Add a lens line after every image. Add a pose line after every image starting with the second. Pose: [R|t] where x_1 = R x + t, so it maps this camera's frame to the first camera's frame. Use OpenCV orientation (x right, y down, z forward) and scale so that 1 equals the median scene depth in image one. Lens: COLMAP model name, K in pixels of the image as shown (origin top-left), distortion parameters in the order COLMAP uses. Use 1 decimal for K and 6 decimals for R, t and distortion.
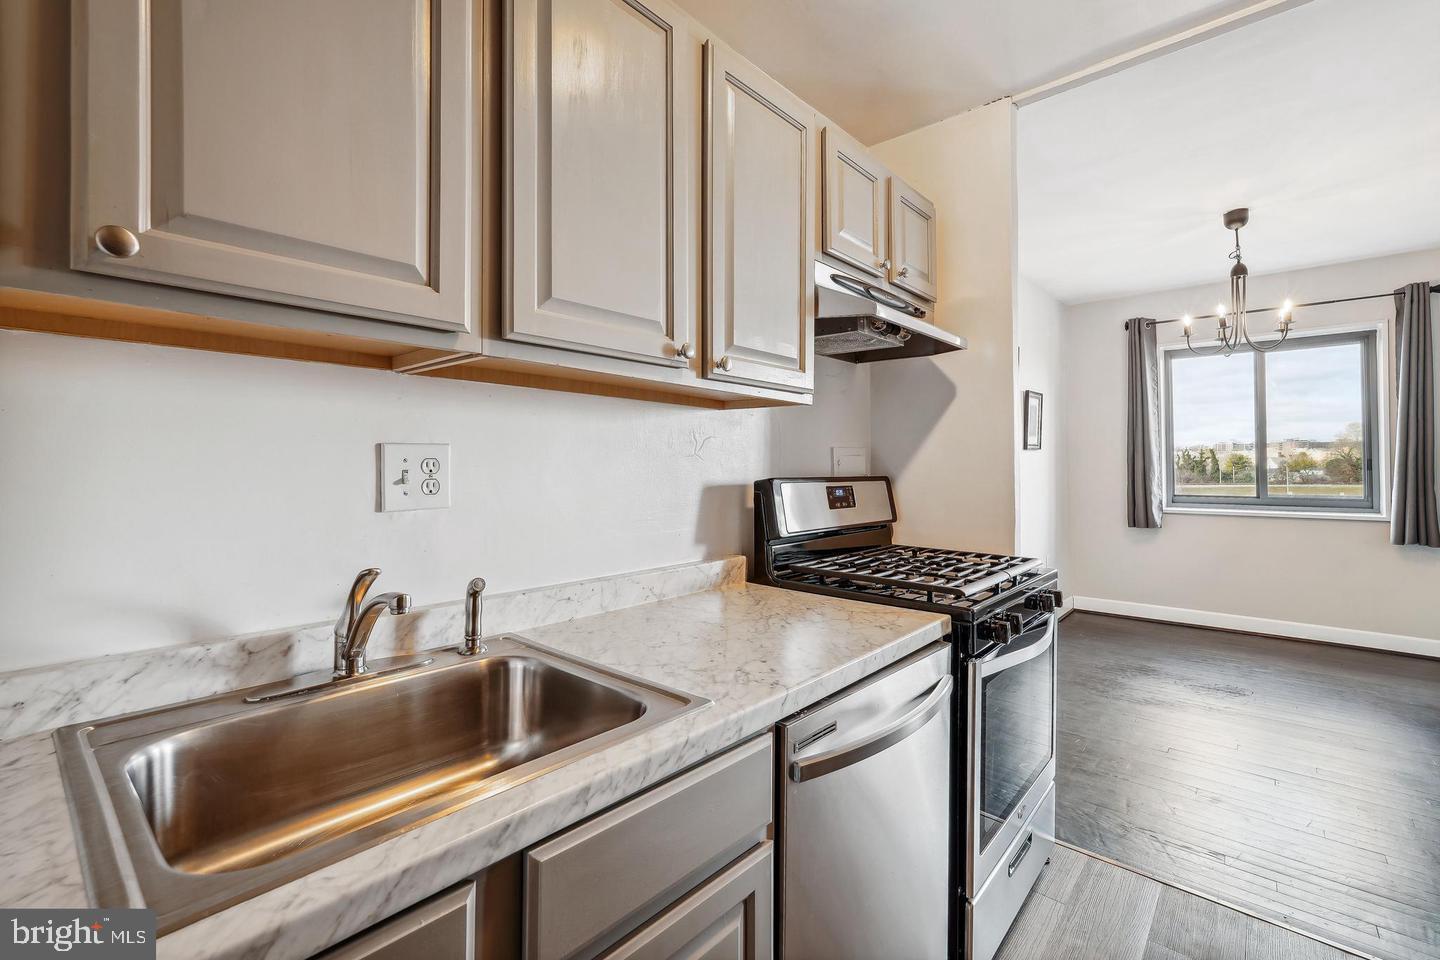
lens RADIAL K [[639.2, 0, 720.0], [0, 639.2, 480.0], [0, 0, 1]] dist [0.000007, -0.000003]
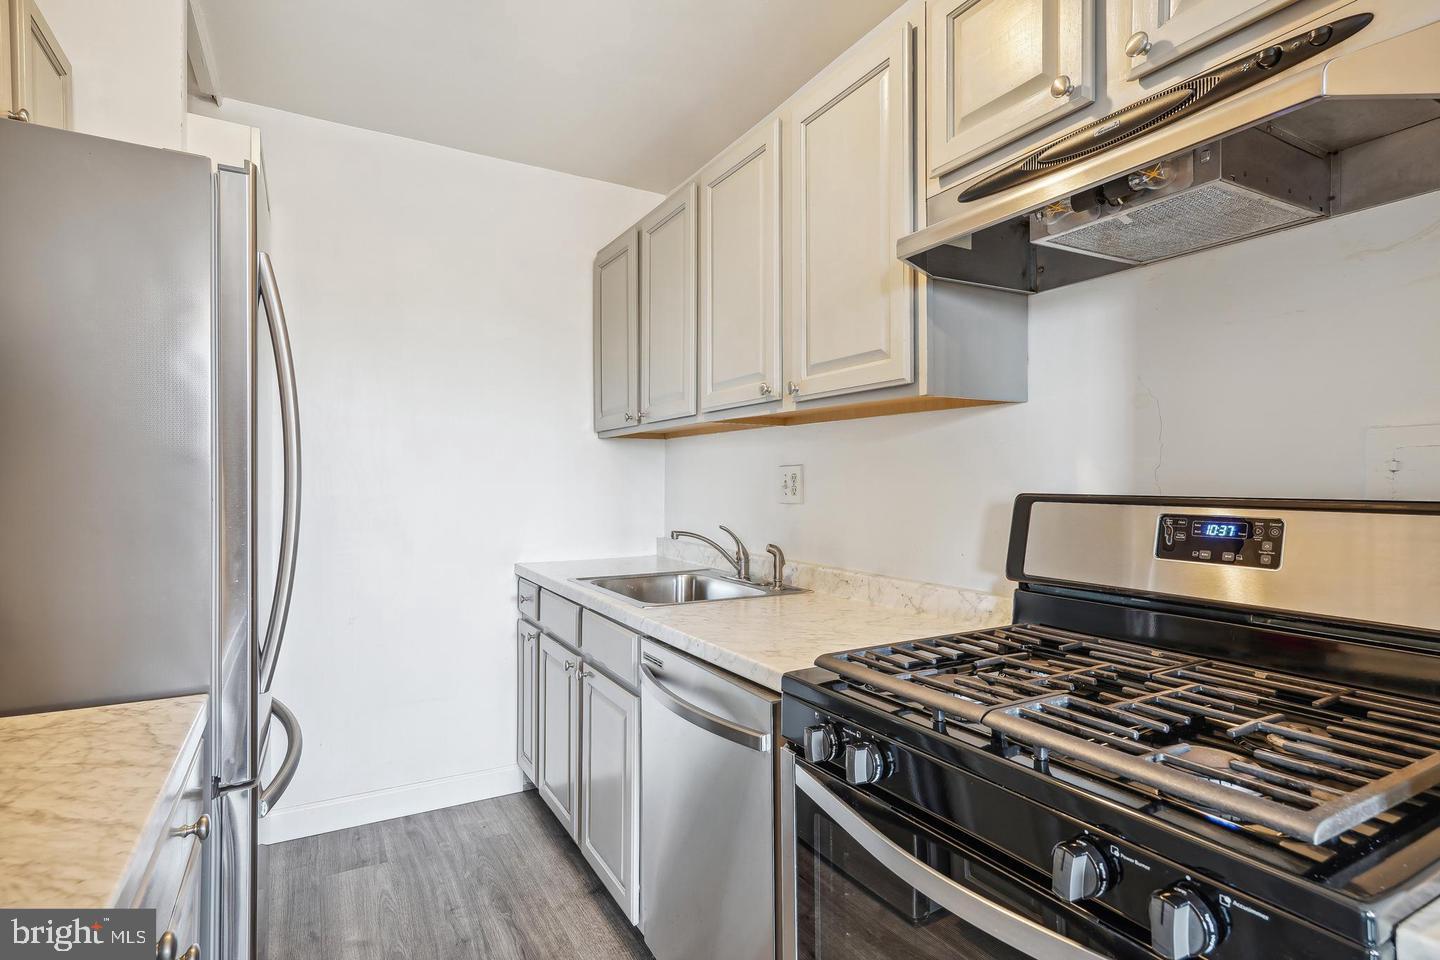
lens RADIAL K [[727.6, 0, 720.0], [0, 727.6, 480.0], [0, 0, 1]] dist [0.000009, 0.000004]
pose [[-0.325522, -0.007509, -0.945505, 0.843622], [-0.014728, 0.999887, -0.002870, -0.012099], [0.945420, 0.012991, -0.325596, 0.818378]]
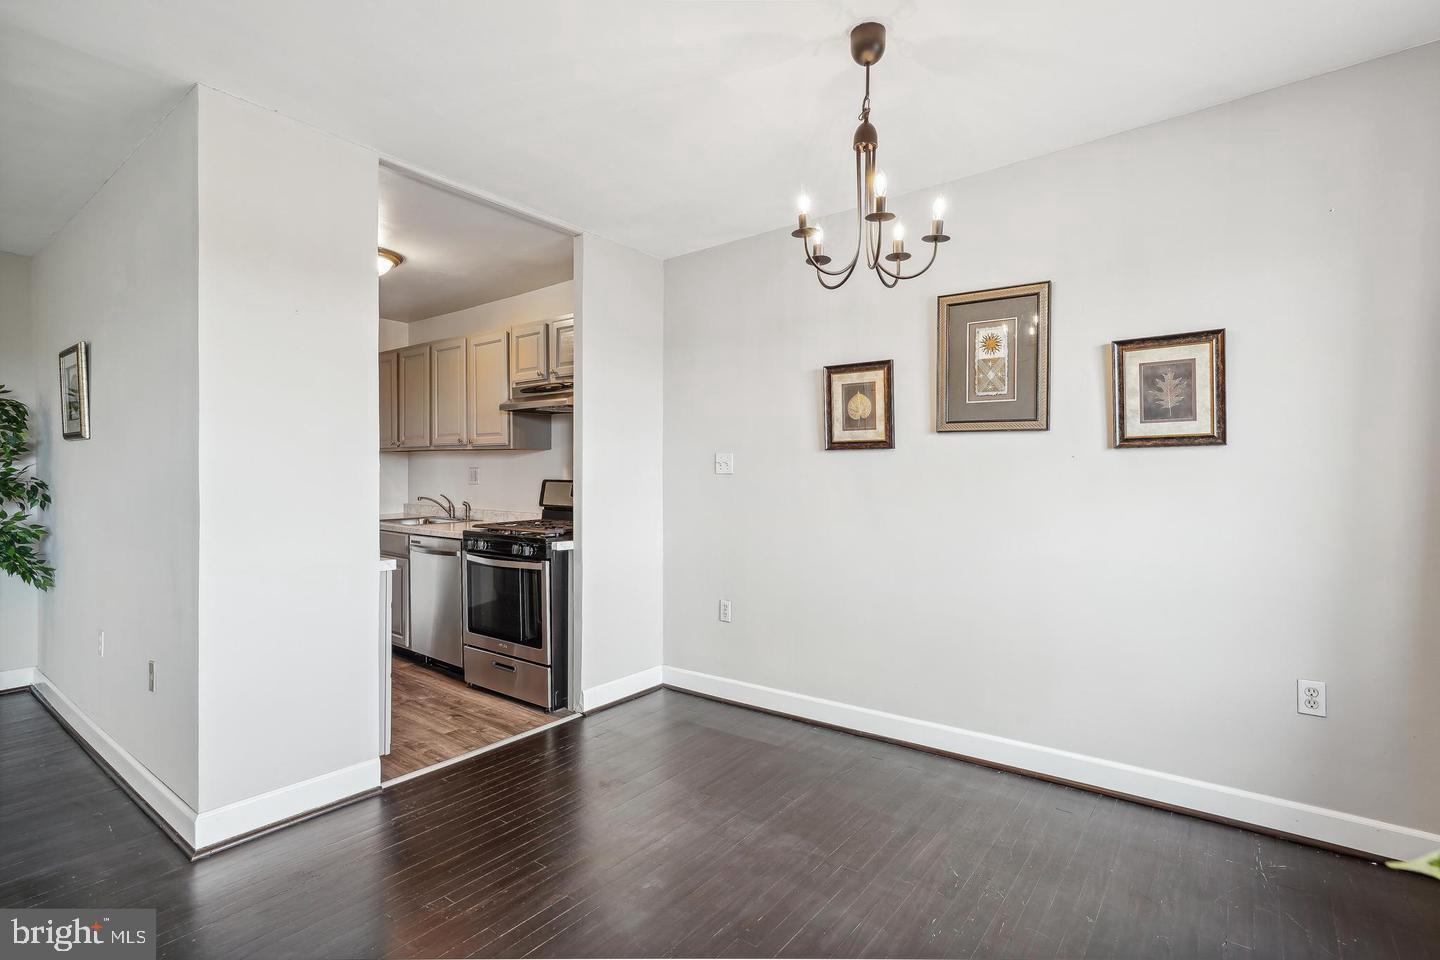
lens RADIAL K [[690.4, 0, 720.0], [0, 690.4, 480.0], [0, 0, 1]] dist [-0.000567, -0.000033]
pose [[0.066775, 0.007388, -0.997741, 2.445131], [-0.017908, 0.999820, 0.006205, -0.029734], [0.997607, 0.017453, 0.066895, 1.325560]]
